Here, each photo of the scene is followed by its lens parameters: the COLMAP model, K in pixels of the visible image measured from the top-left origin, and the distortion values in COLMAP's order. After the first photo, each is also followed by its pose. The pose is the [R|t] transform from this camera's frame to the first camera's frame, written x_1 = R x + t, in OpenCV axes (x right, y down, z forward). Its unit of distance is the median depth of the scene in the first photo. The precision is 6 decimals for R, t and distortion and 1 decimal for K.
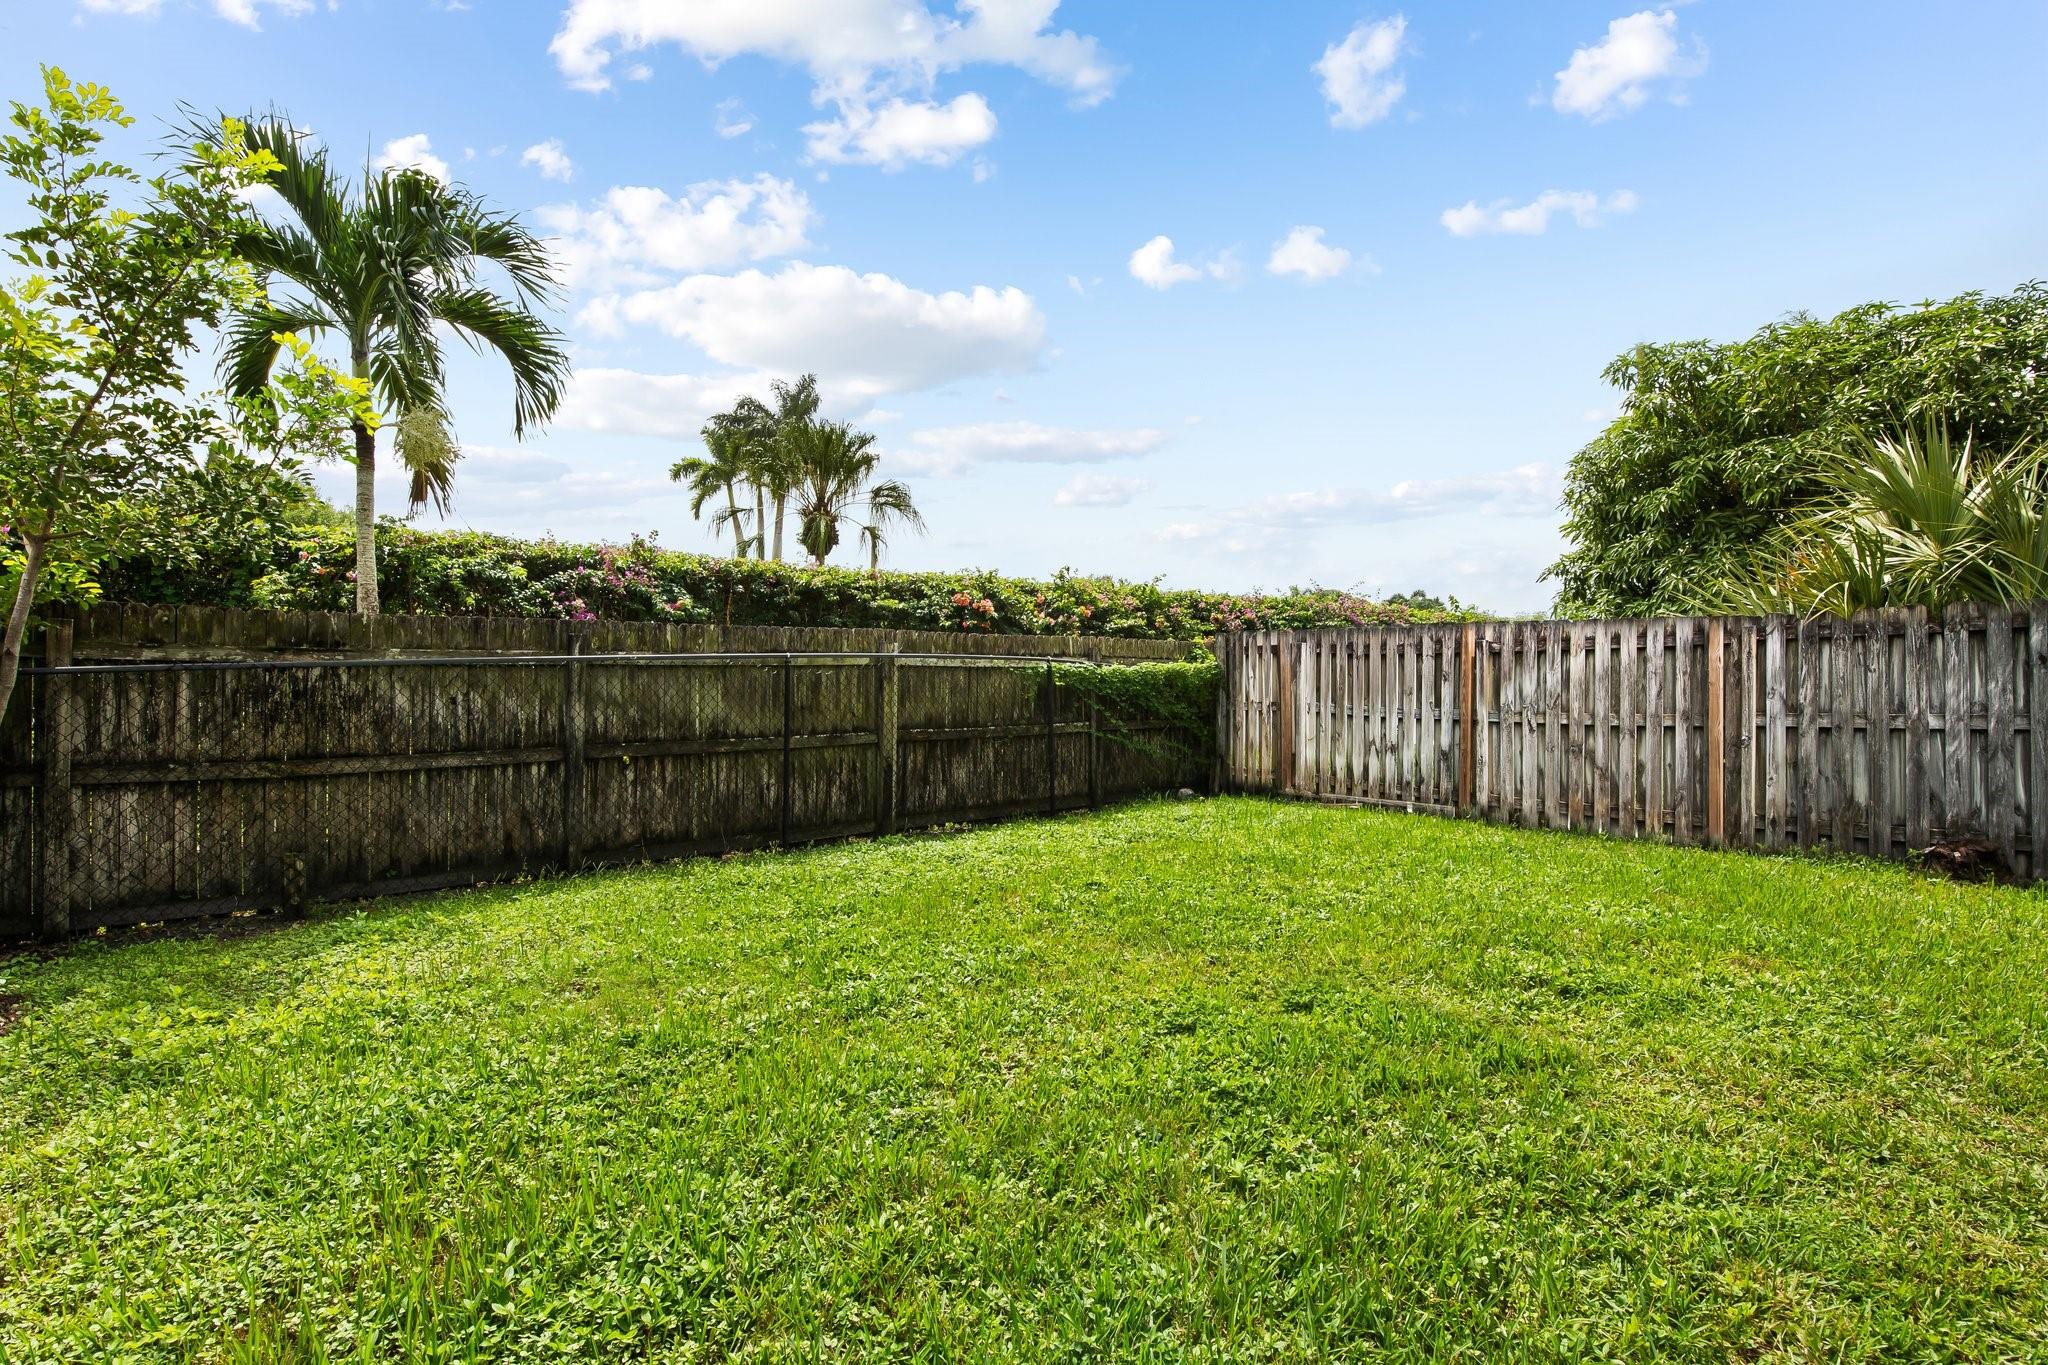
lens RADIAL K [[948.3, 0, 1036.9], [0, 948.3, 669.7], [0, 0, 1]] dist [0.001042, -0.002518]
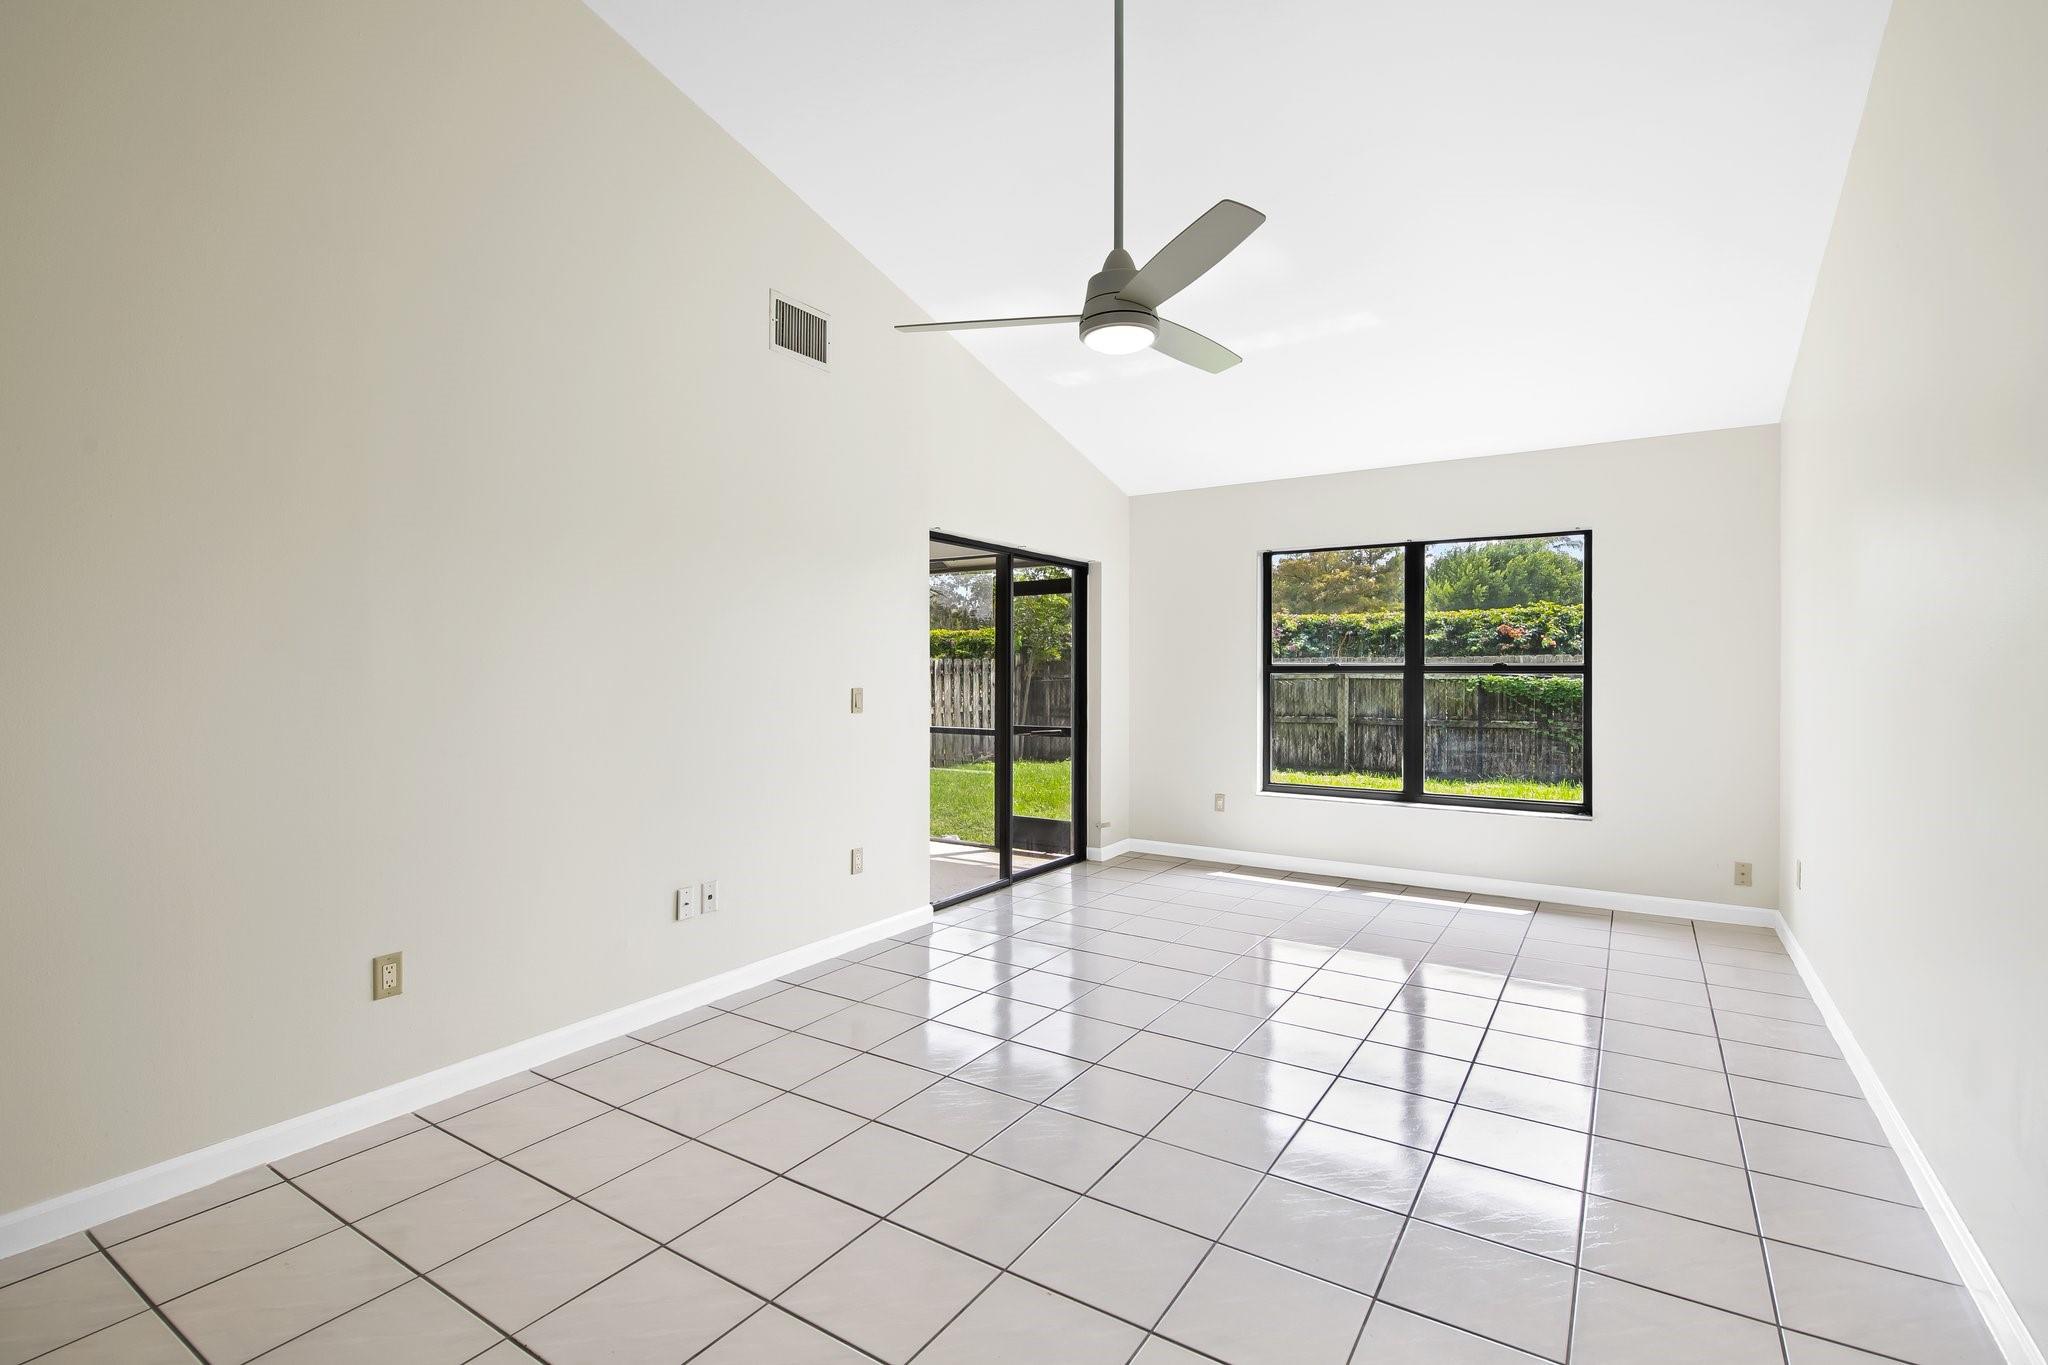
lens RADIAL K [[948.3, 0, 1007.6], [0, 948.3, 678.0], [0, 0, 1]] dist [0.001042, -0.002518]
pose [[0.302149, 0.004732, -0.953249, 1.534179], [0.005445, 0.999963, 0.006690, -0.023653], [0.953245, -0.007212, 0.302112, -0.107852]]
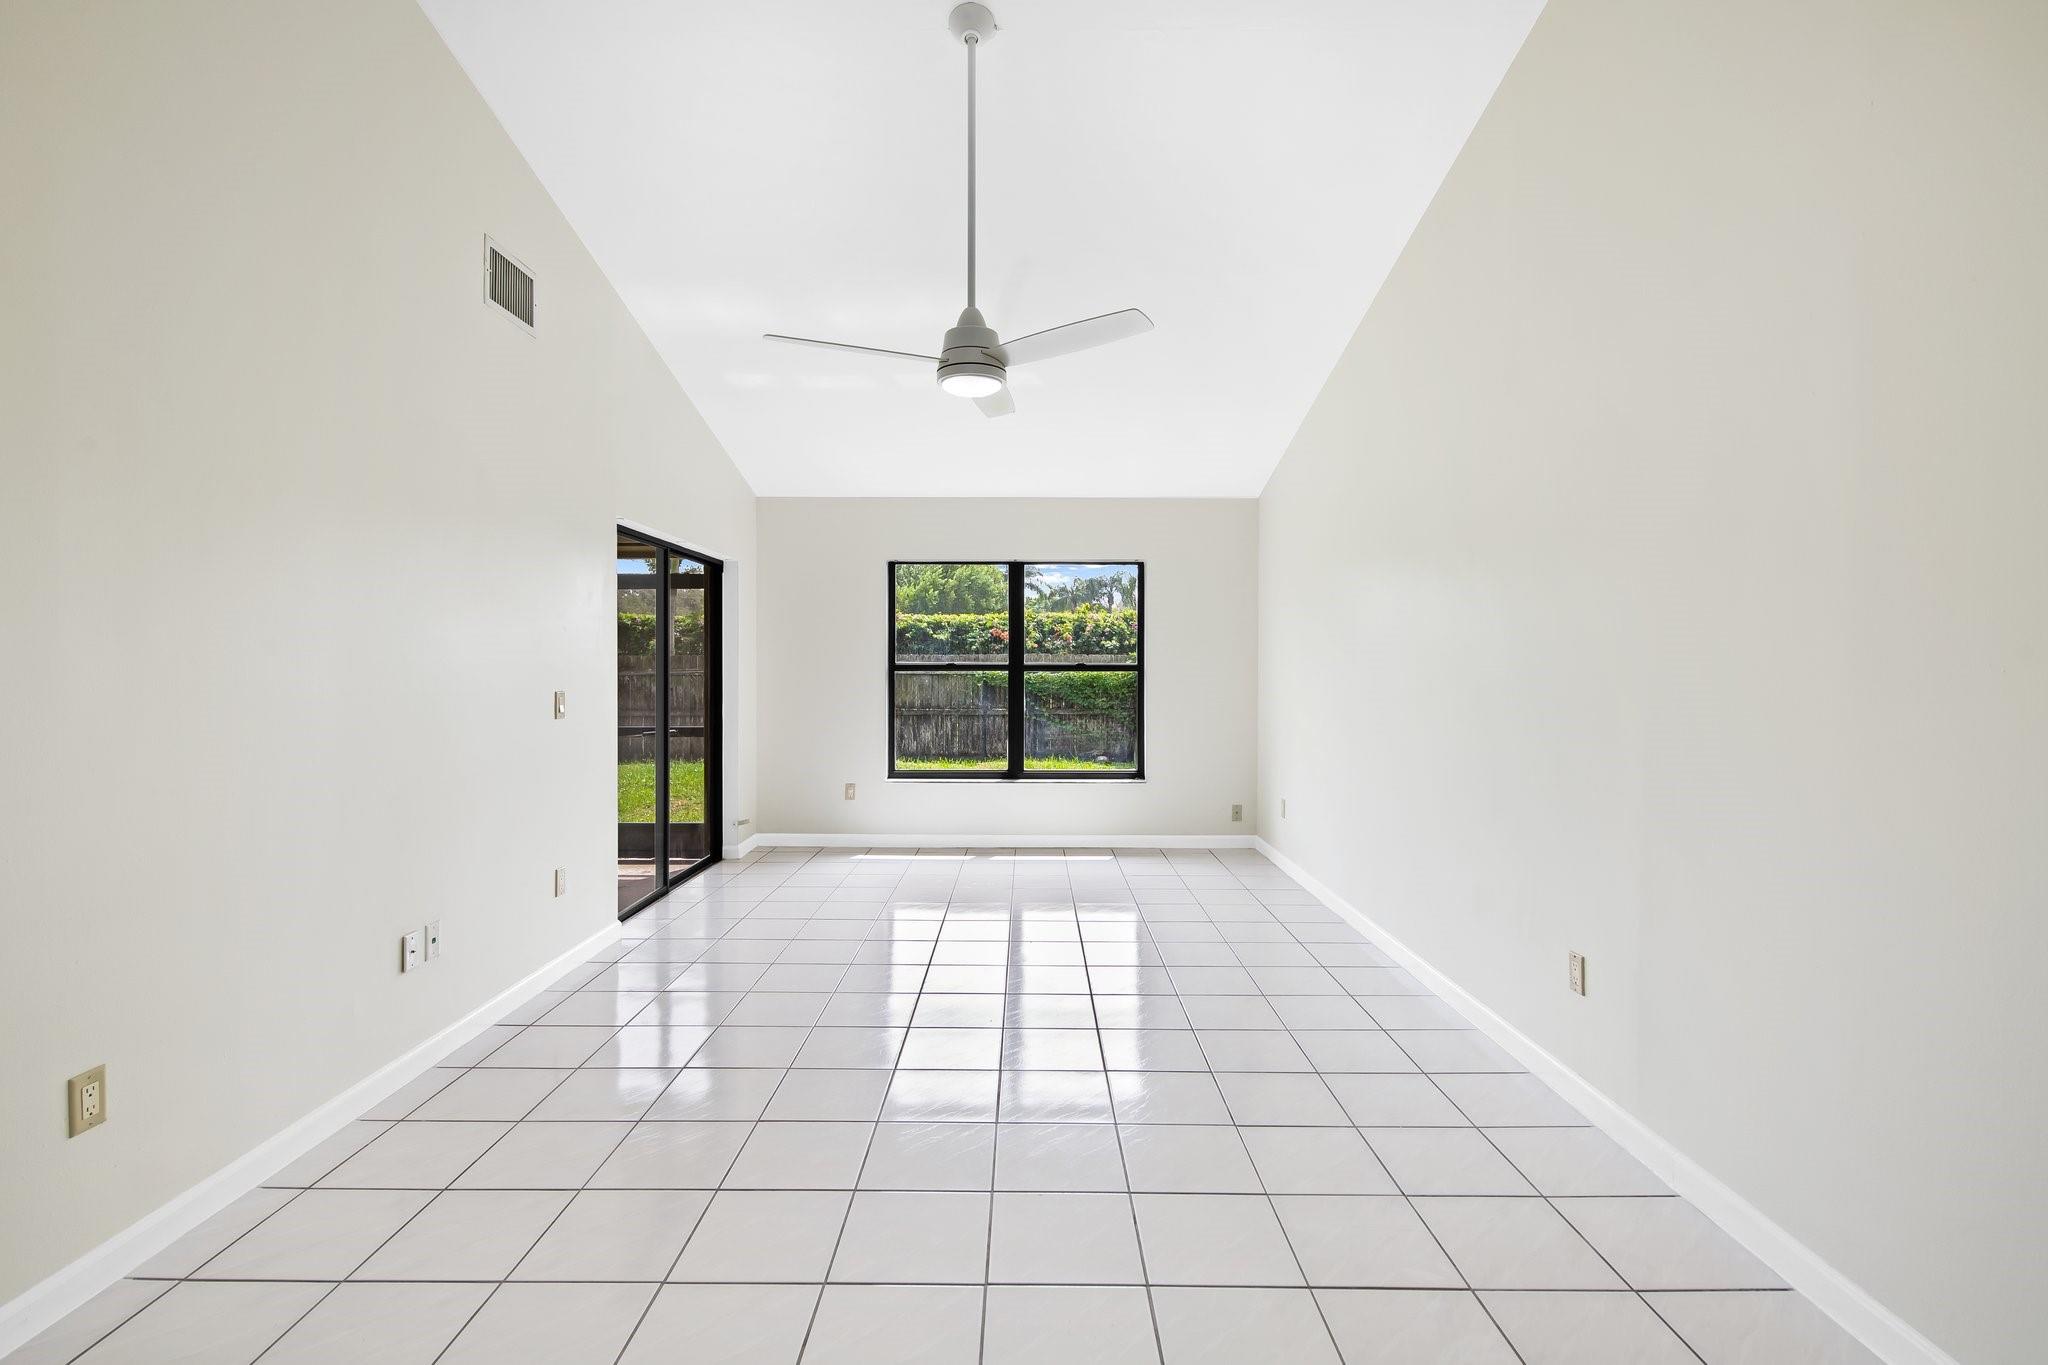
lens RADIAL K [[933.1, 0, 1032.4], [0, 933.1, 676.8], [0, 0, 1]] dist [-0.002705, -0.000909]
pose [[0.778691, 0.005785, -0.627381, 1.476959], [0.004548, 0.999879, 0.014865, -0.028836], [0.627391, -0.014428, 0.778571, -0.271884]]
